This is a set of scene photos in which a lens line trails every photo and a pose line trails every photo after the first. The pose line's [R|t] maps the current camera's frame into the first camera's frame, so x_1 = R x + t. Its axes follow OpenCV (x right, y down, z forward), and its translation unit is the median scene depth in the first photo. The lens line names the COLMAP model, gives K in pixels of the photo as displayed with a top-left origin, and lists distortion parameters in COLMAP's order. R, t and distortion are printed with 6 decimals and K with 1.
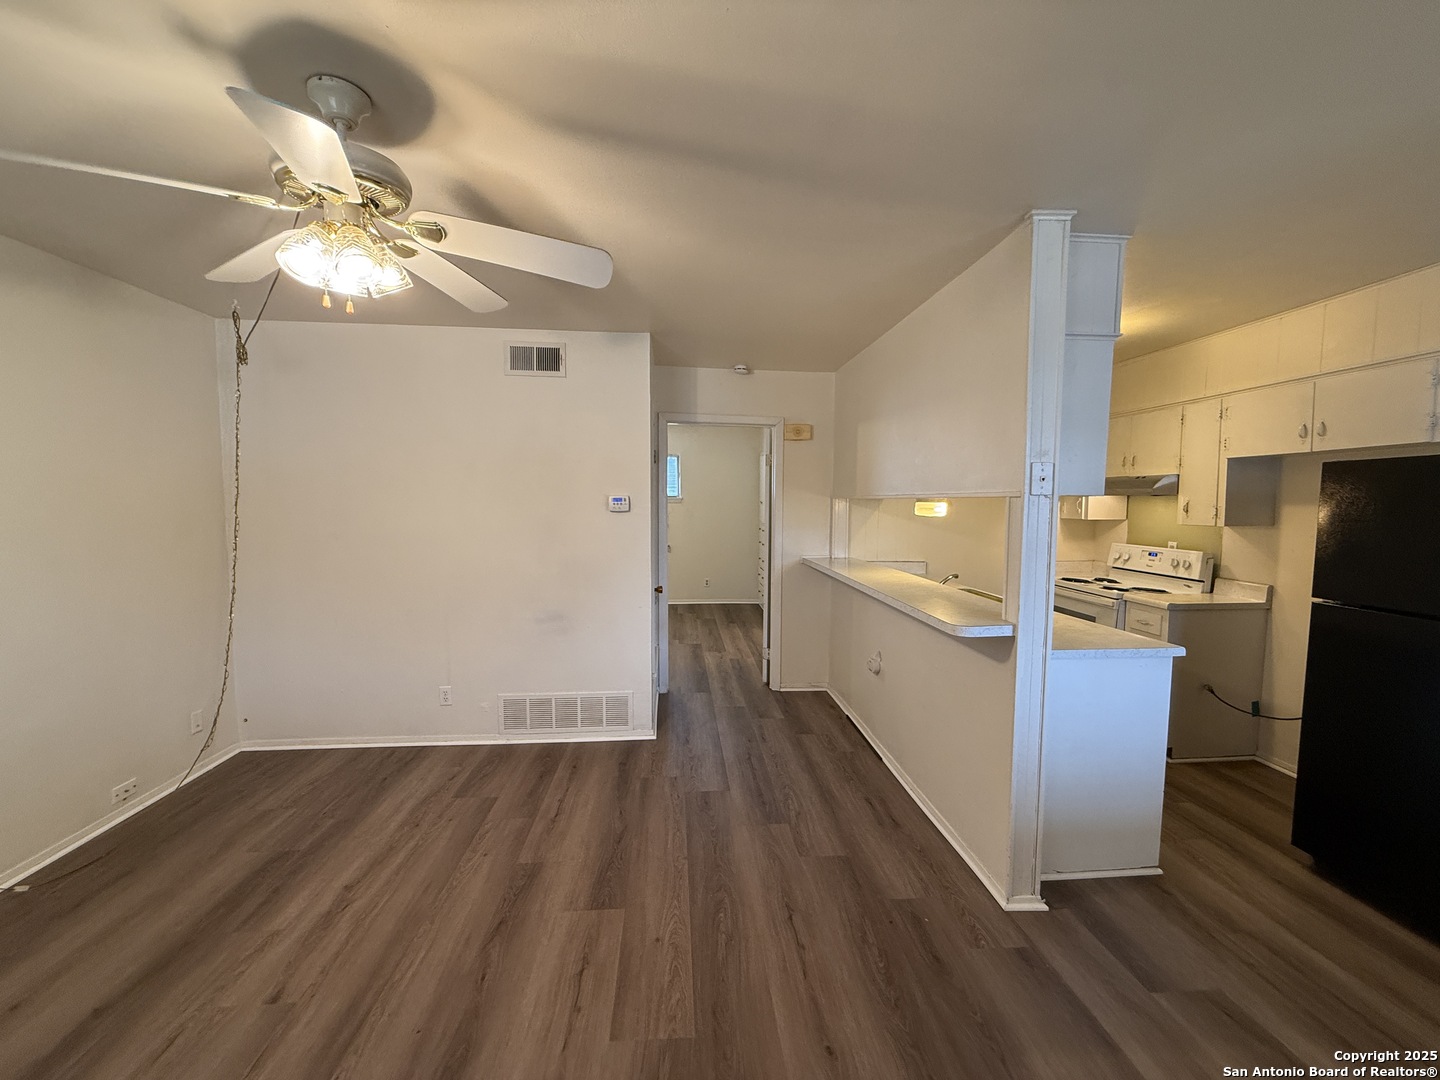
lens RADIAL K [[573.0, 0, 716.4], [0, 573.0, 539.7], [0, 0, 1]] dist [-0.002260, -0.000221]
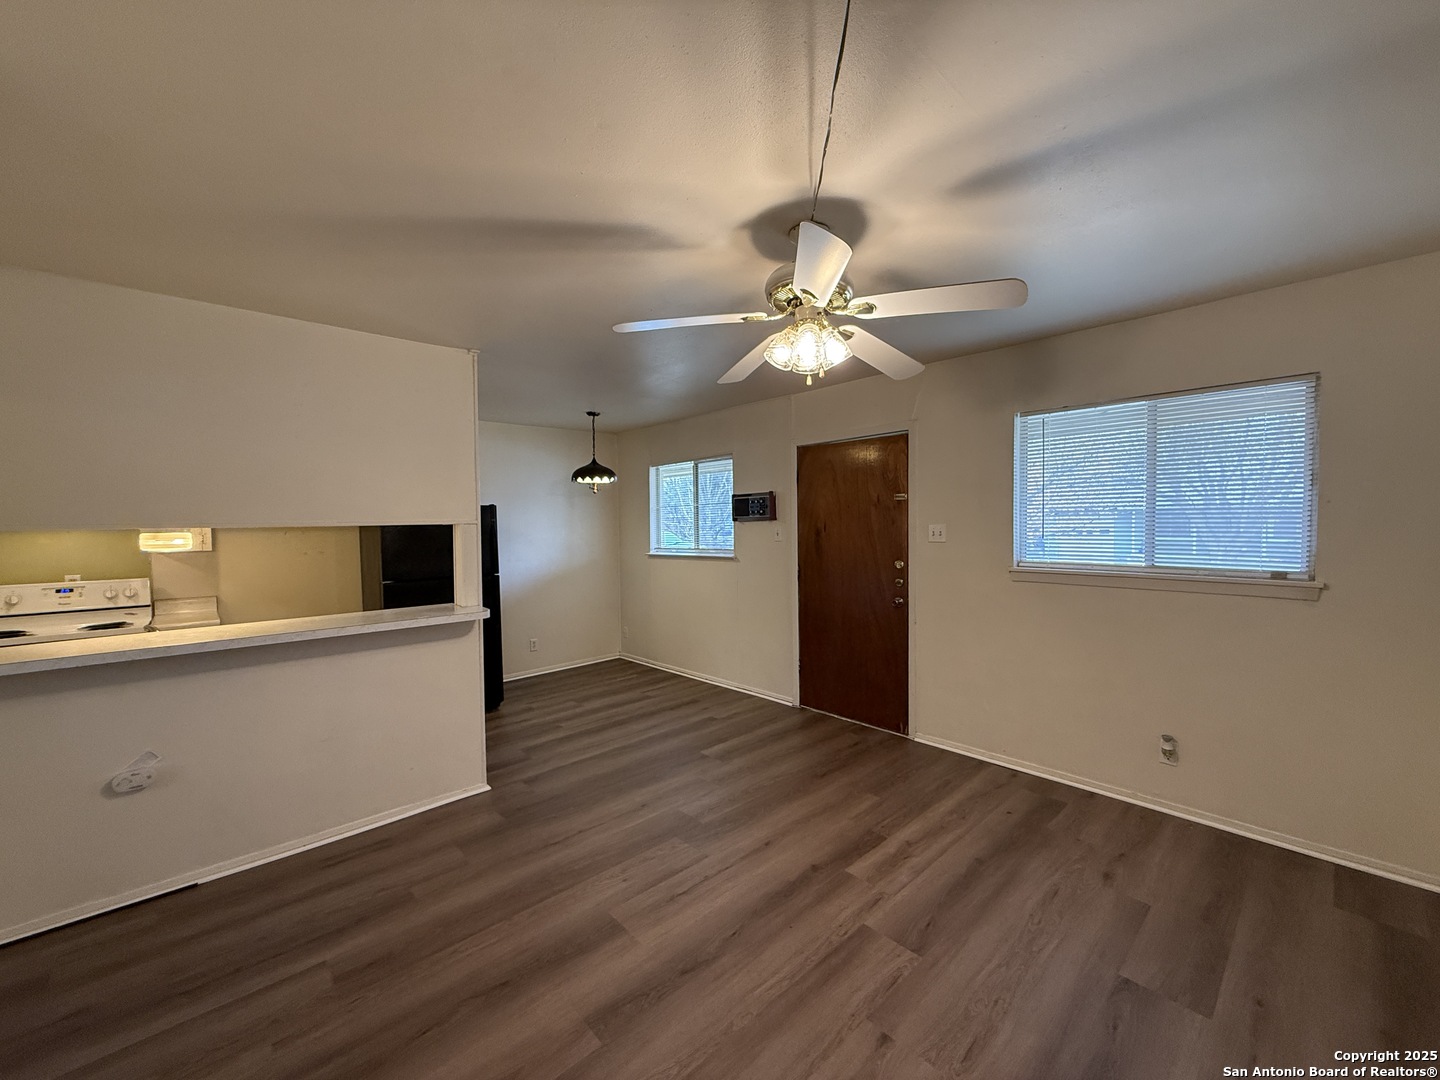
lens RADIAL K [[573.0, 0, 716.4], [0, 573.0, 539.7], [0, 0, 1]] dist [-0.002260, -0.000221]
pose [[-0.616743, -0.021264, 0.786878, -1.229995], [0.064181, 0.994948, 0.077191, -0.122969], [-0.784544, 0.098110, -0.612262, 1.589053]]
